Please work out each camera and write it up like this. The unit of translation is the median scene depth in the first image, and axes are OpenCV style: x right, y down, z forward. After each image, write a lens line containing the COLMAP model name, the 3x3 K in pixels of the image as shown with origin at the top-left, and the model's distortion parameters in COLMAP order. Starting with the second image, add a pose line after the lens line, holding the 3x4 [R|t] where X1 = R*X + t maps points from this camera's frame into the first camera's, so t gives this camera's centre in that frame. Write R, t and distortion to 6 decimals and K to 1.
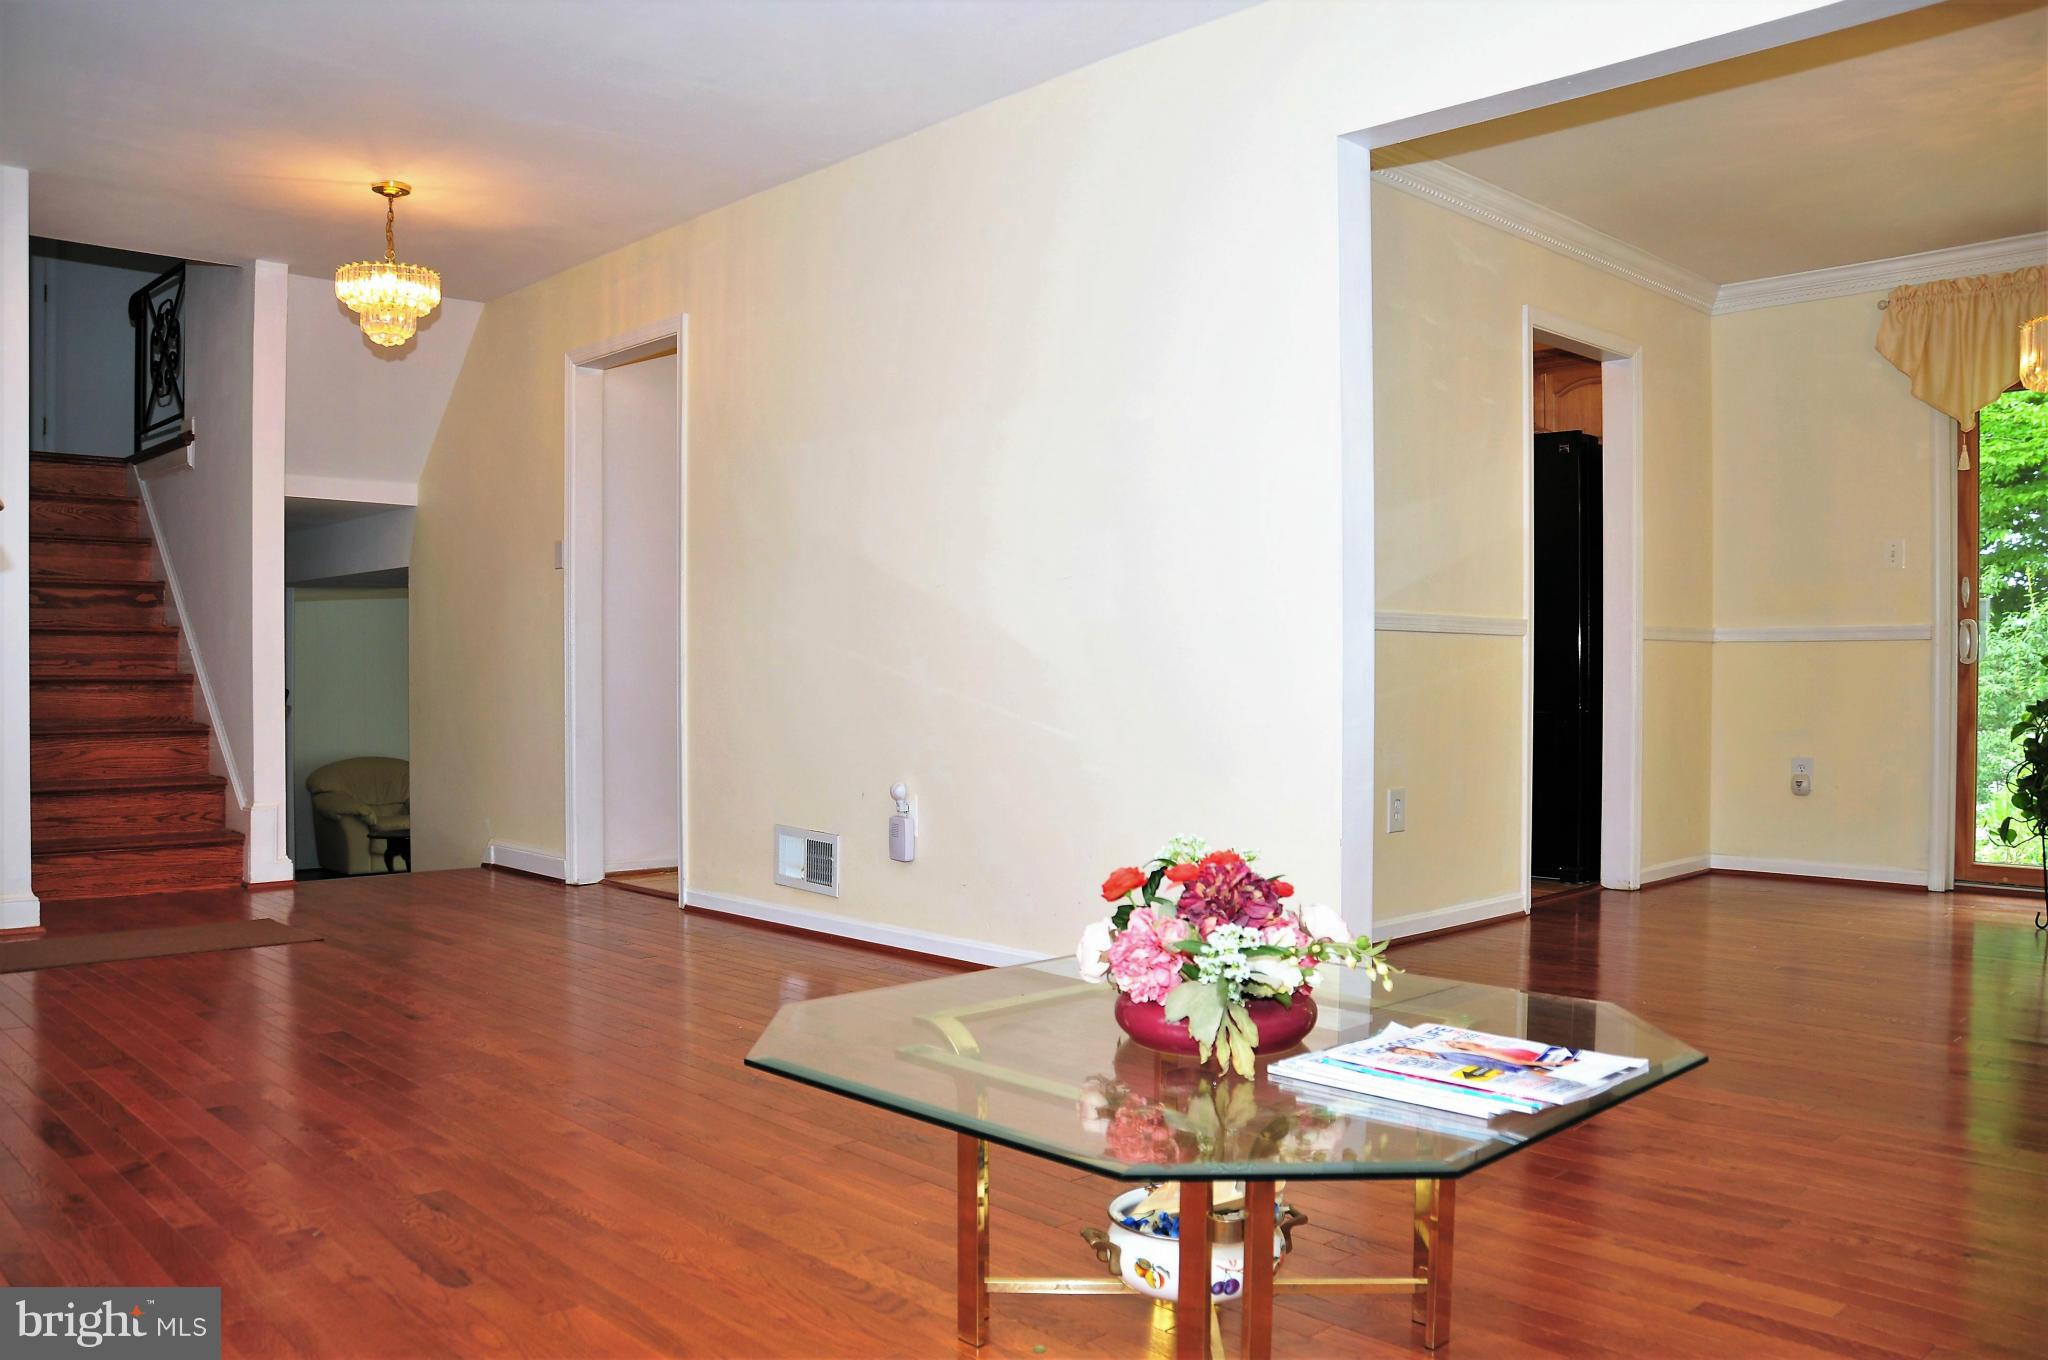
lens RADIAL K [[1583.3, 0, 1010.4], [0, 1583.3, 713.8], [0, 0, 1]] dist [-0.118557, 0.032337]
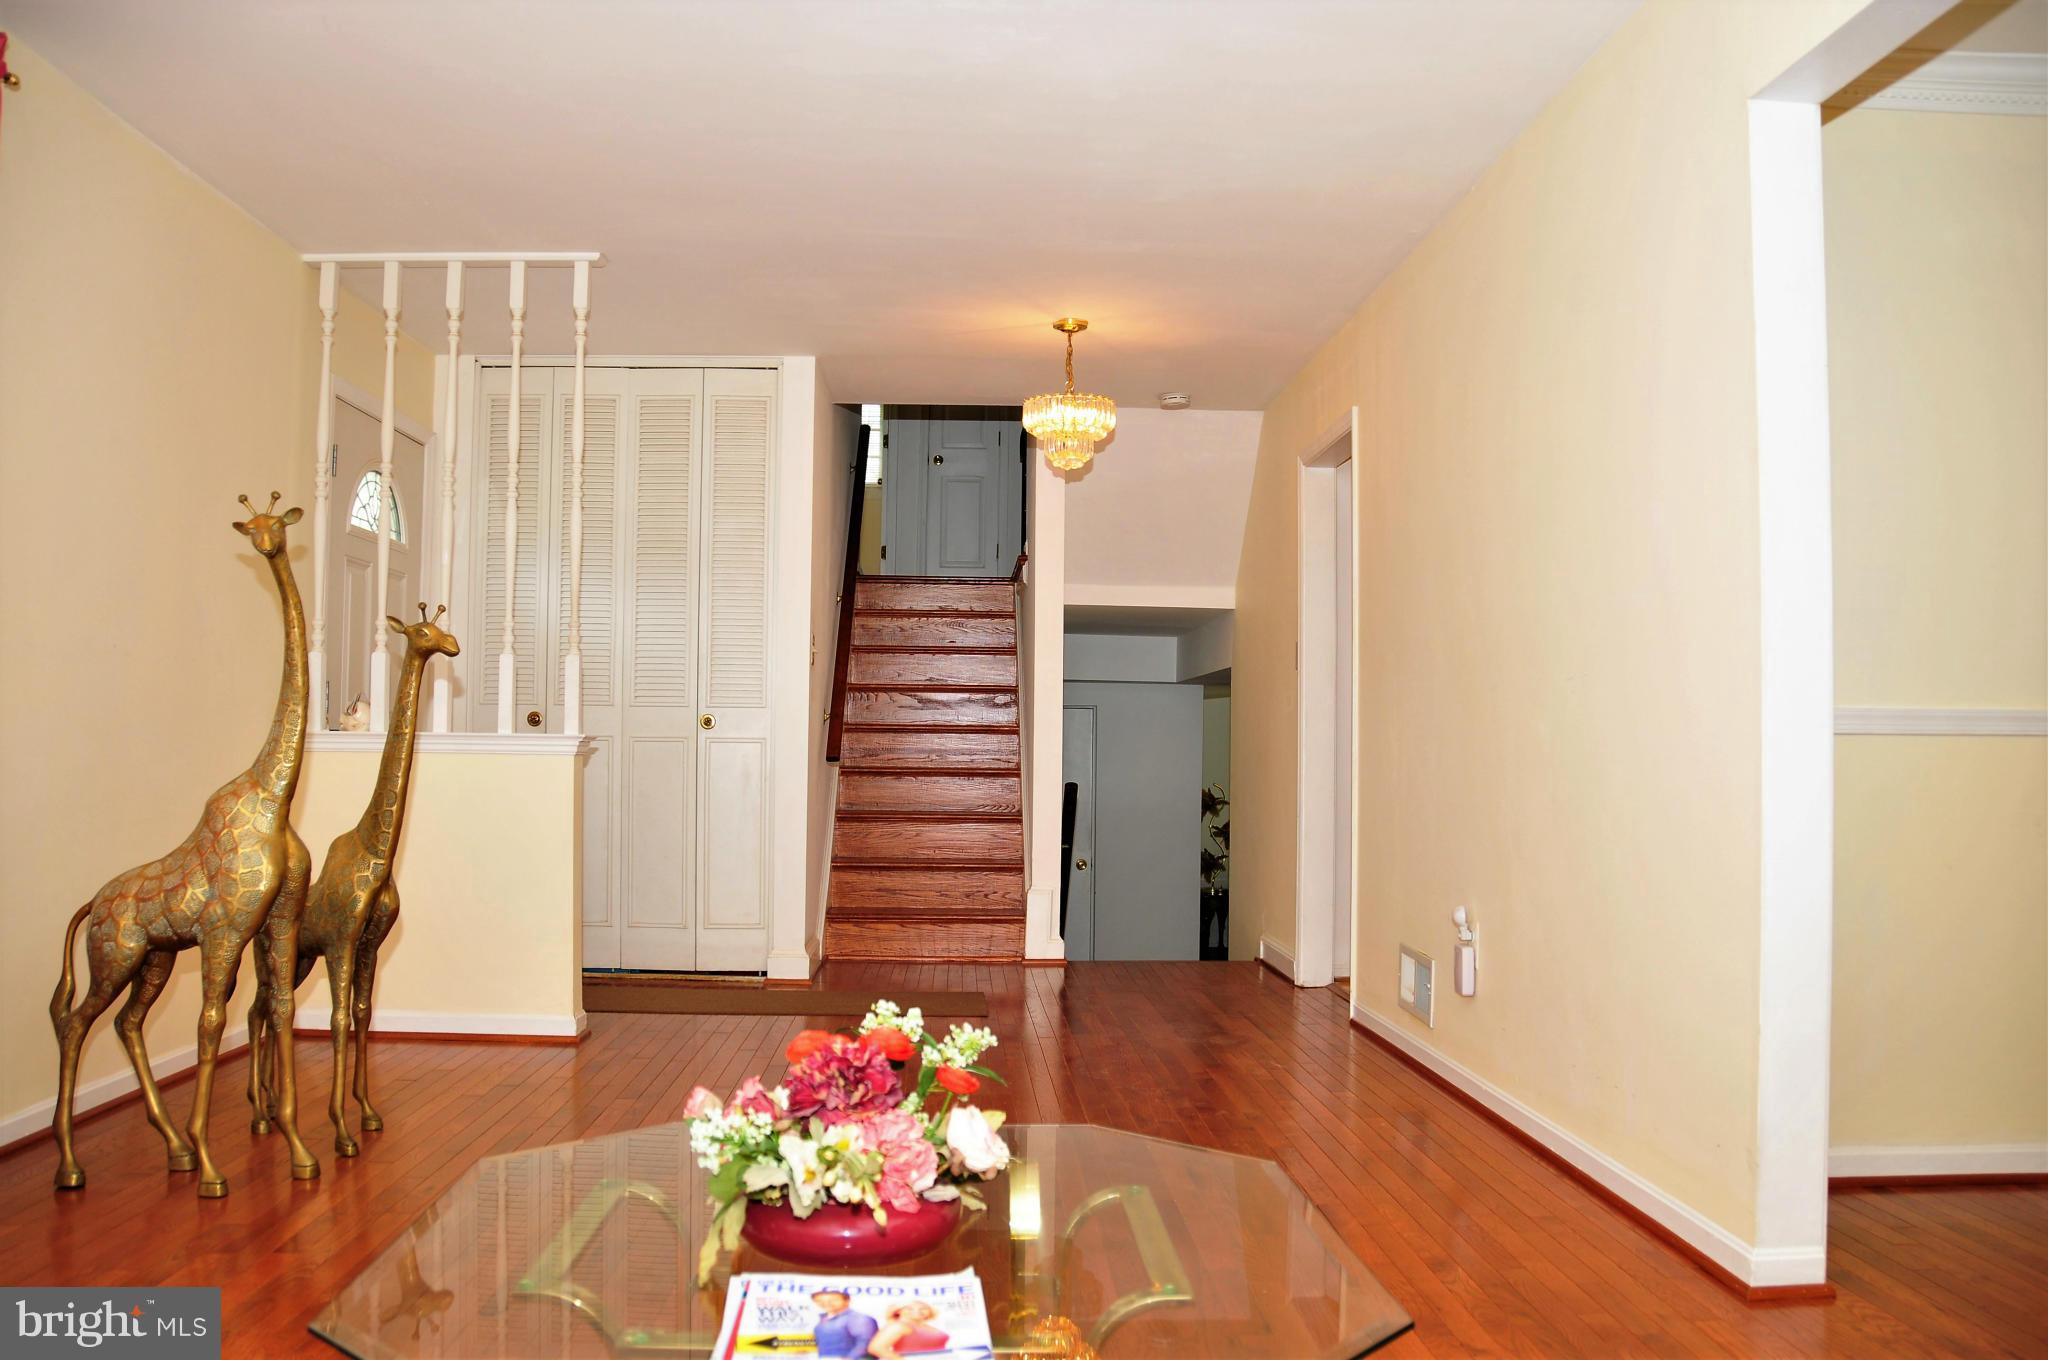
lens RADIAL K [[1583.3, 0, 1026.7], [0, 1583.3, 700.4], [0, 0, 1]] dist [-0.118557, 0.032337]
pose [[0.759303, -0.014475, -0.650577, 0.697616], [-0.026548, 0.998231, -0.053195, -0.041578], [0.650196, 0.057662, 0.757575, 0.363811]]
